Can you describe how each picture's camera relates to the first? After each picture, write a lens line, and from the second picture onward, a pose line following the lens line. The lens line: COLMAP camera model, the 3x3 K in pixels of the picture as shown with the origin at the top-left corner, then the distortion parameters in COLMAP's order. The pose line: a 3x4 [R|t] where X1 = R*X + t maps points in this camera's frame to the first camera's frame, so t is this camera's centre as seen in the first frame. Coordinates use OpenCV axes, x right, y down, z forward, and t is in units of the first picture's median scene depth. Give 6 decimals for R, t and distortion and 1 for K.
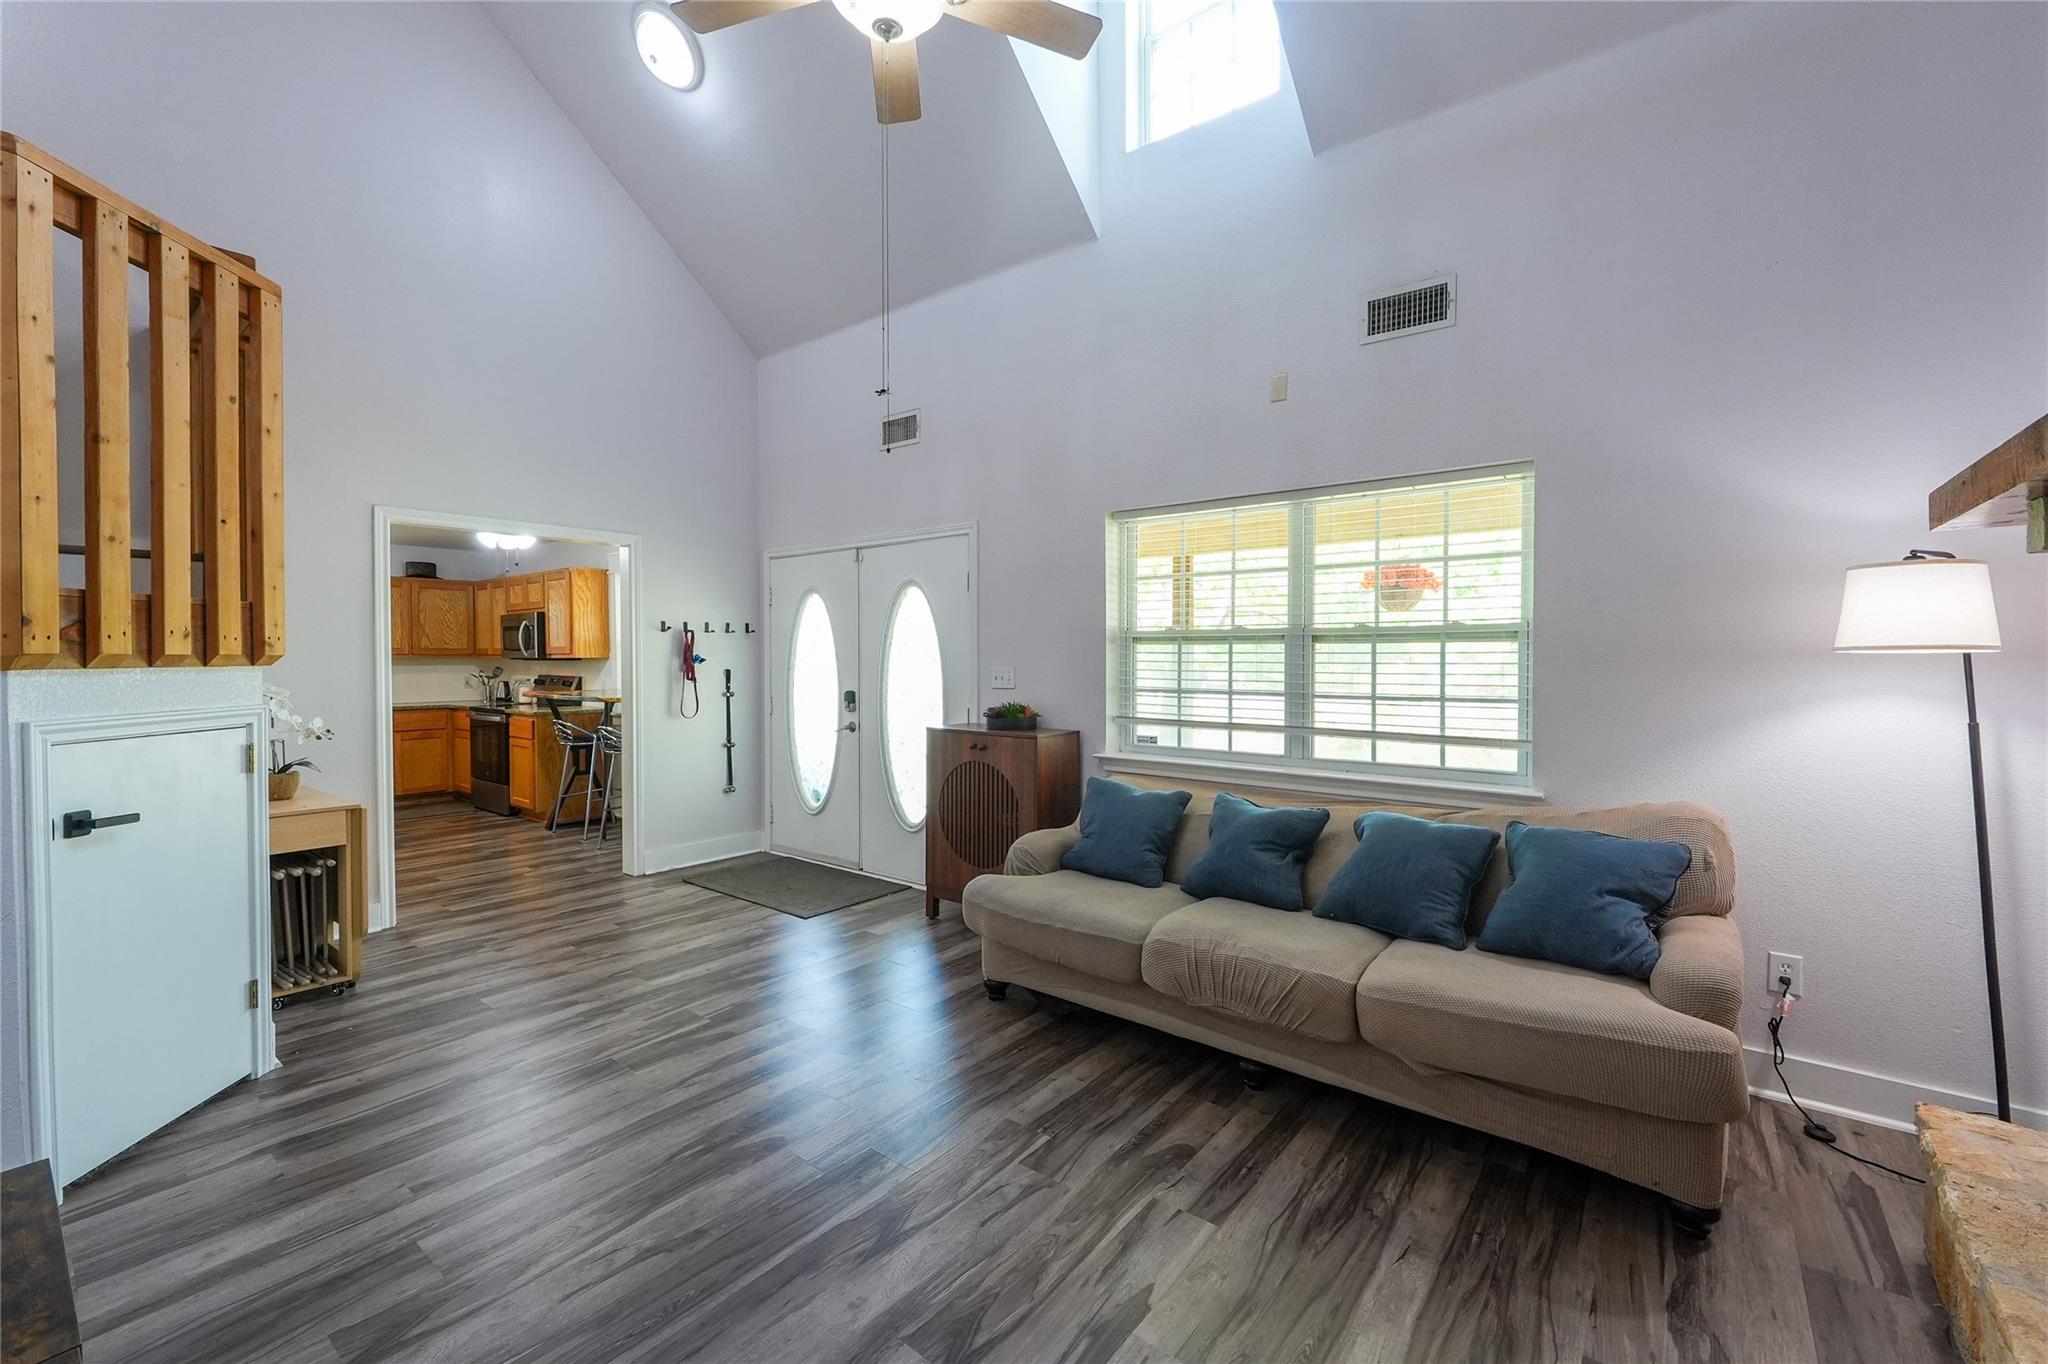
lens RADIAL K [[847.7, 0, 1024.9], [0, 847.7, 673.3], [0, 0, 1]] dist [-0.001819, -0.000593]
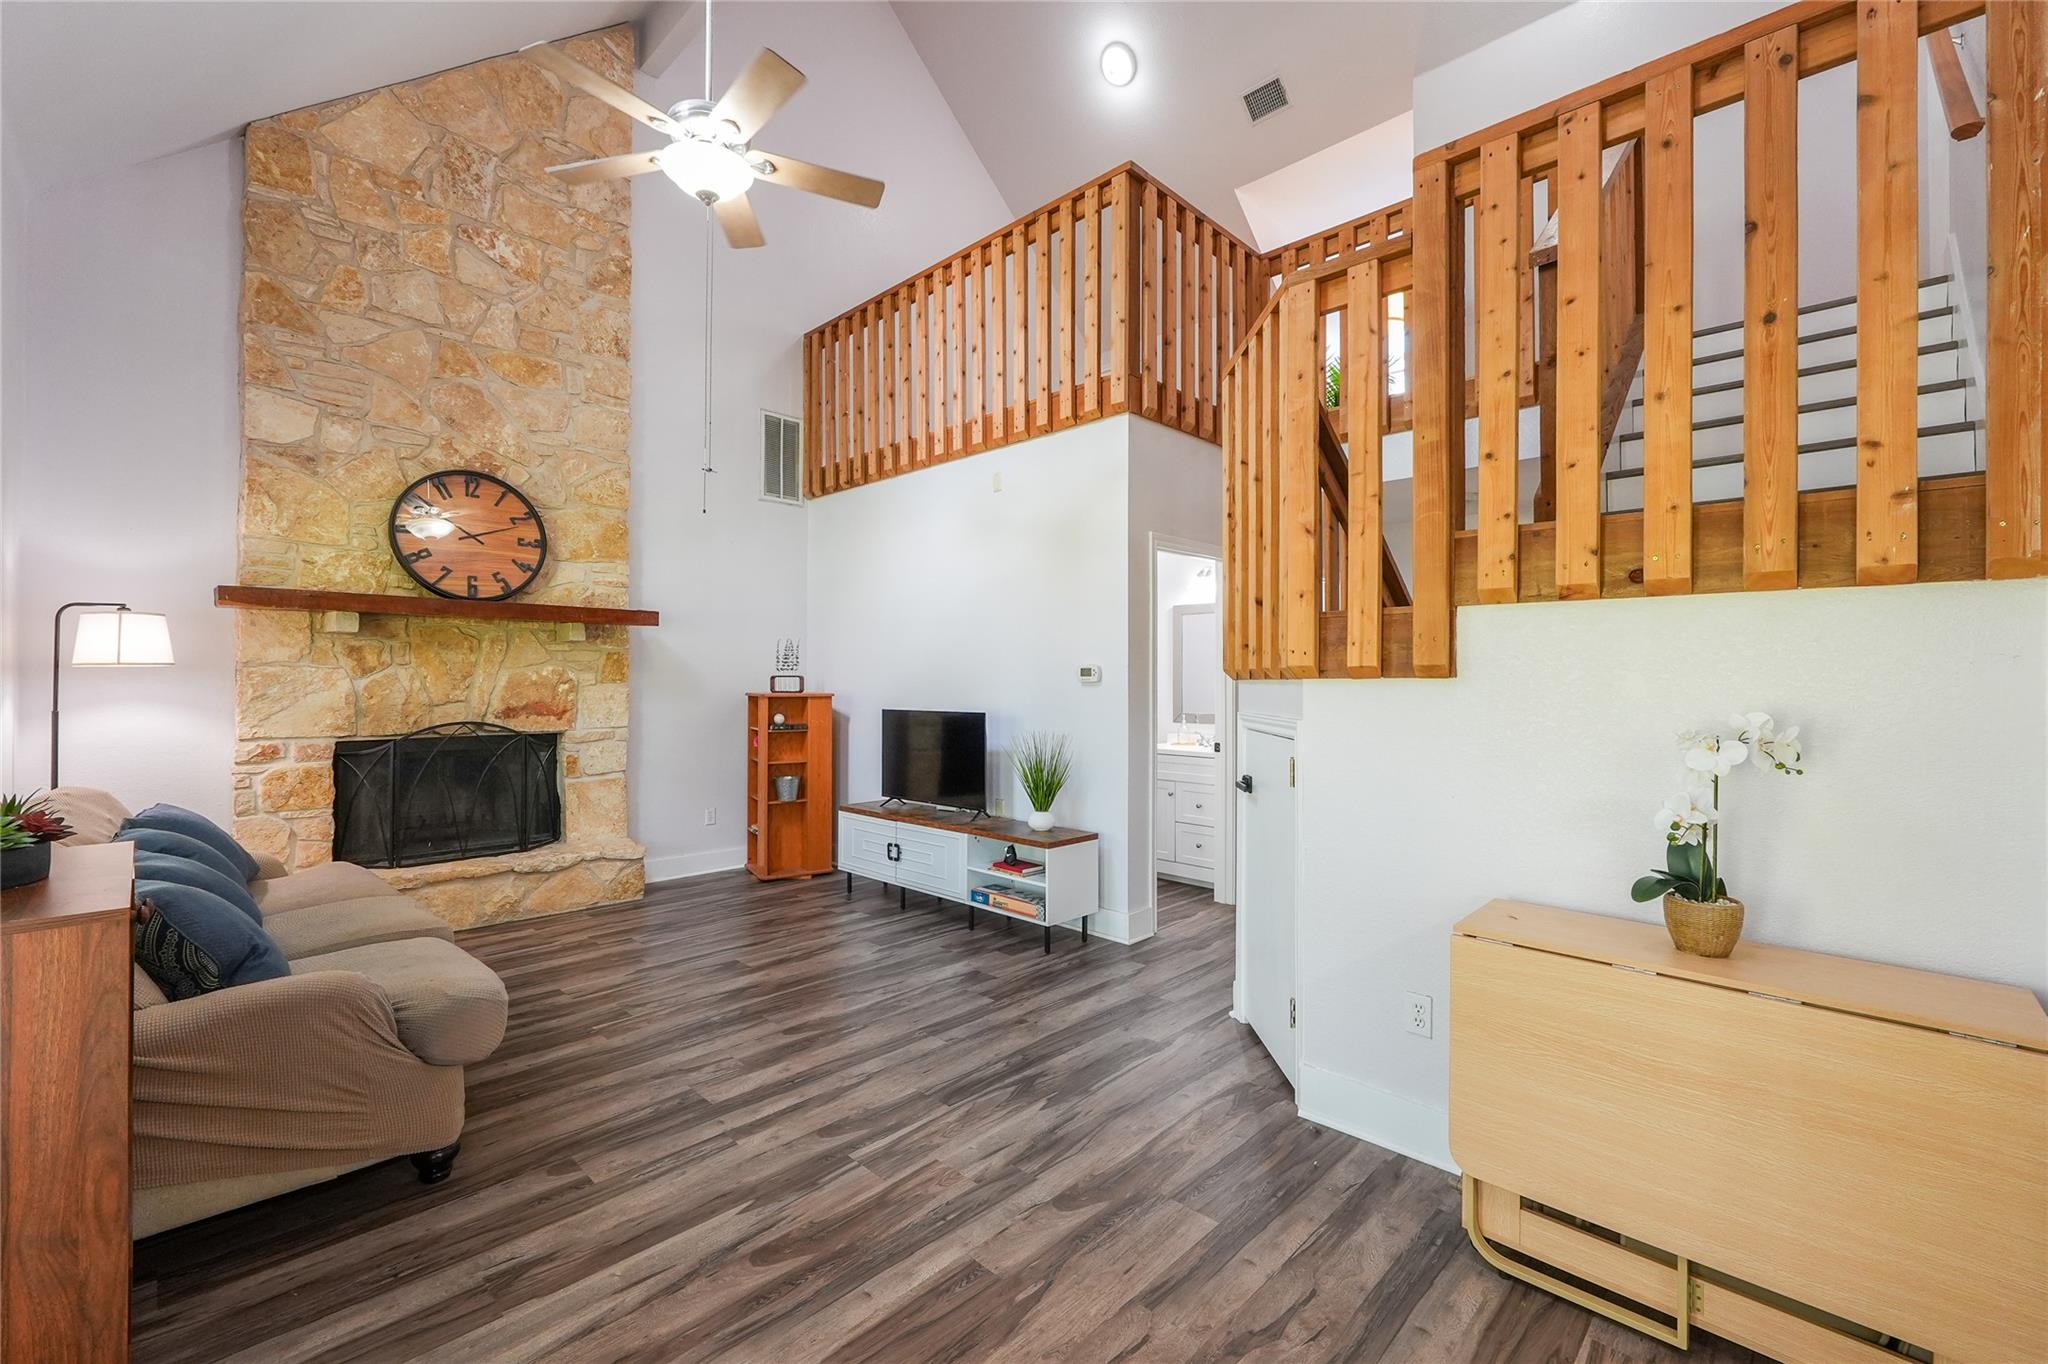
lens RADIAL K [[849.6, 0, 1027.7], [0, 849.6, 678.0], [0, 0, 1]] dist [-0.003003, -0.000405]
pose [[-0.994959, -0.002193, 0.100254, -0.676946], [-0.000453, 0.999849, 0.017373, -0.025619], [-0.100277, 0.017240, -0.994810, 1.936053]]
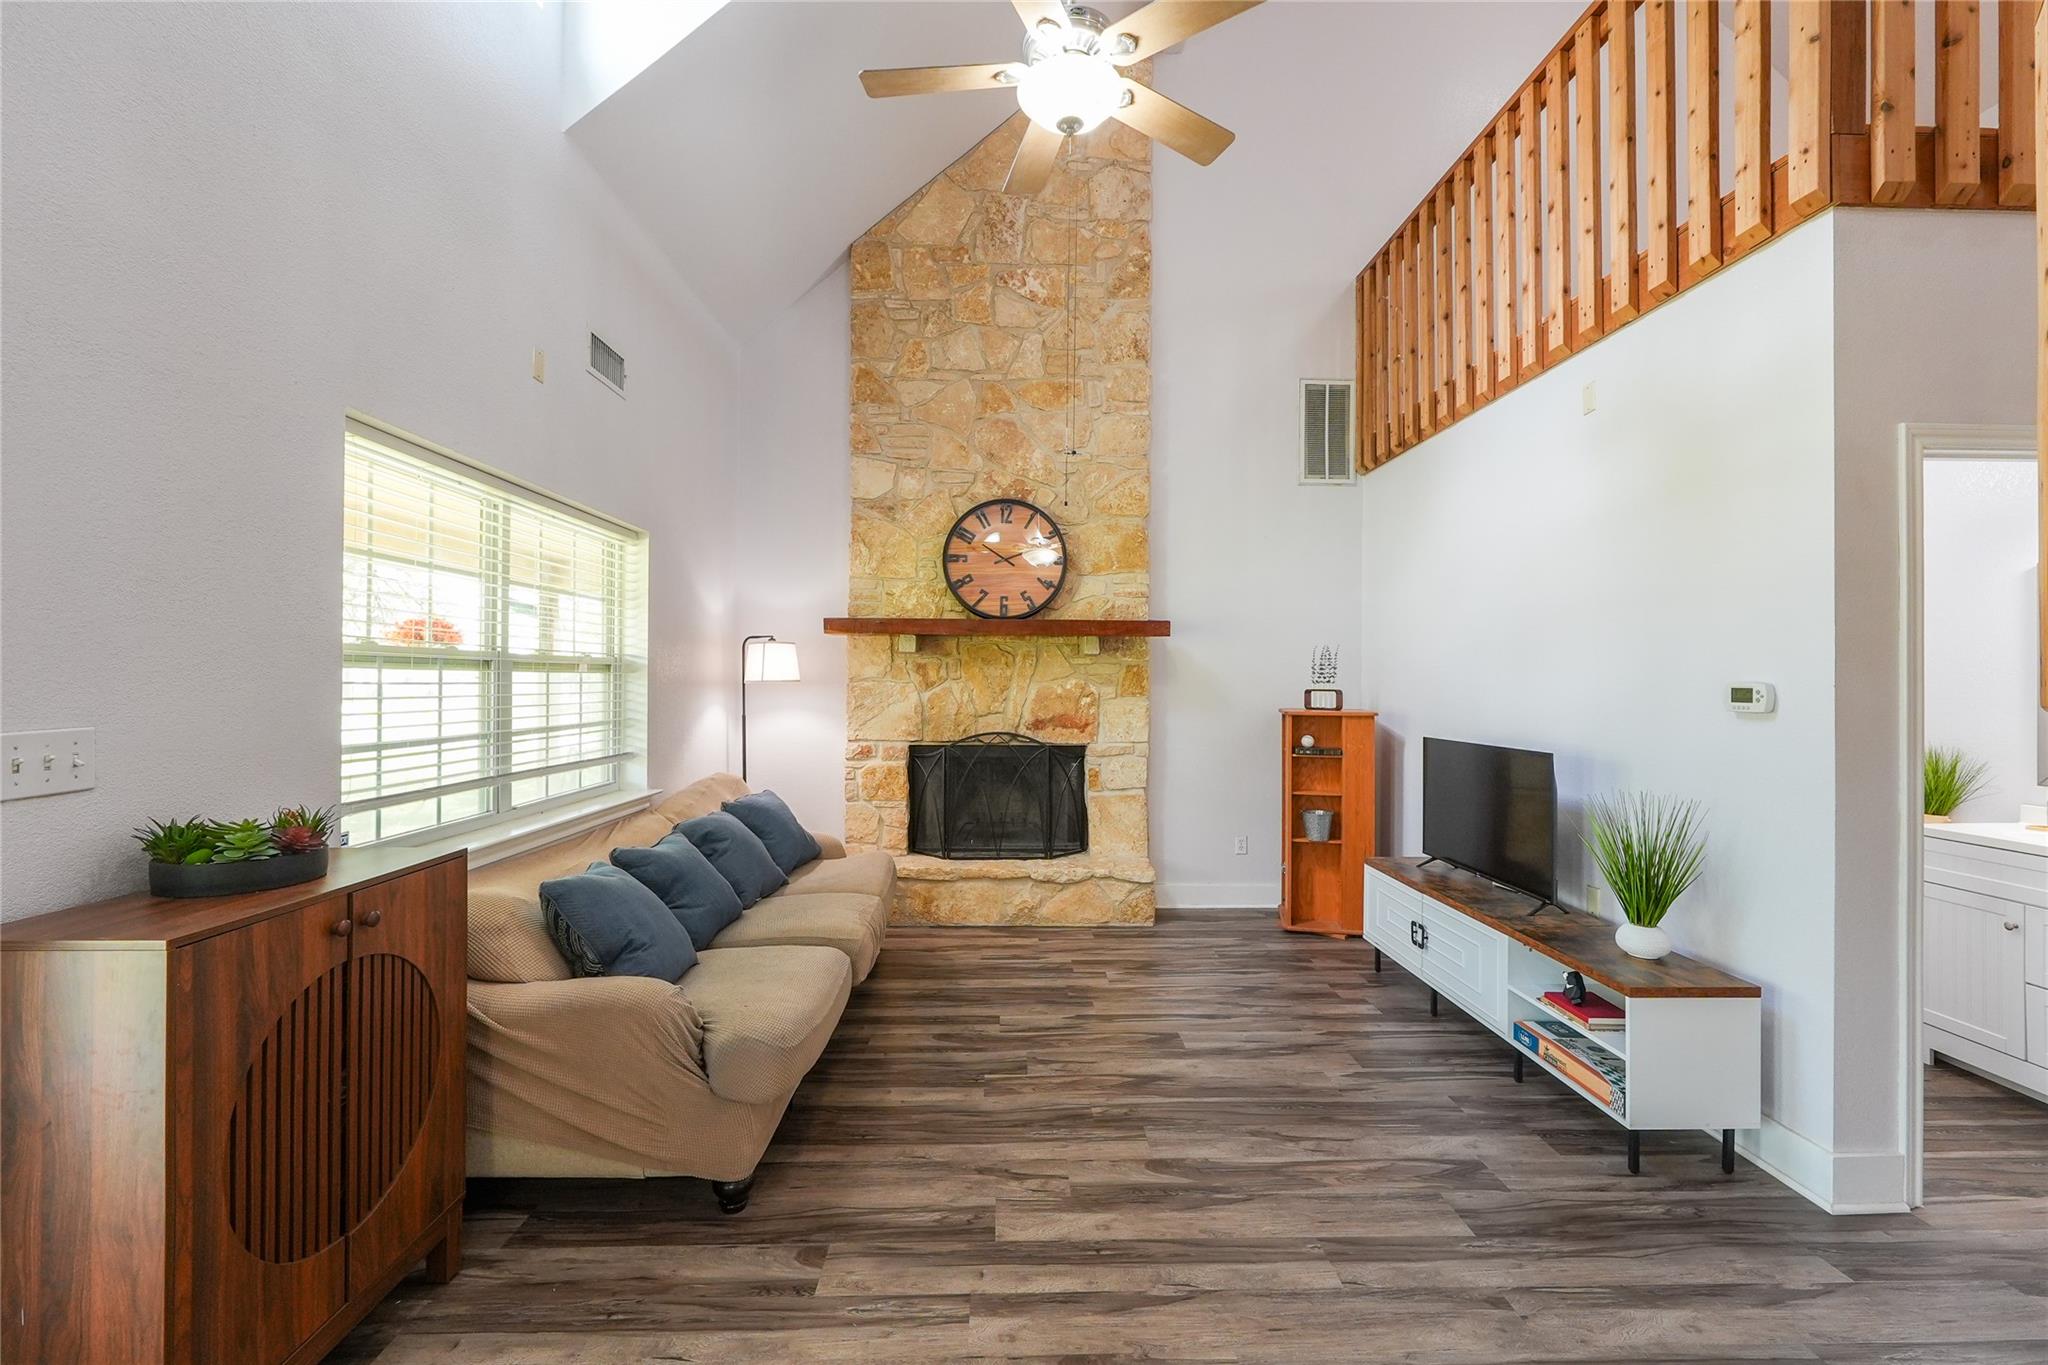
lens RADIAL K [[849.6, 0, 1027.7], [0, 849.6, 678.5], [0, 0, 1]] dist [-0.003003, -0.000405]
pose [[-0.642243, -0.003308, 0.766494, -0.830606], [0.009502, 0.999879, 0.012277, -0.045158], [-0.766442, 0.015168, -0.642134, 1.497491]]
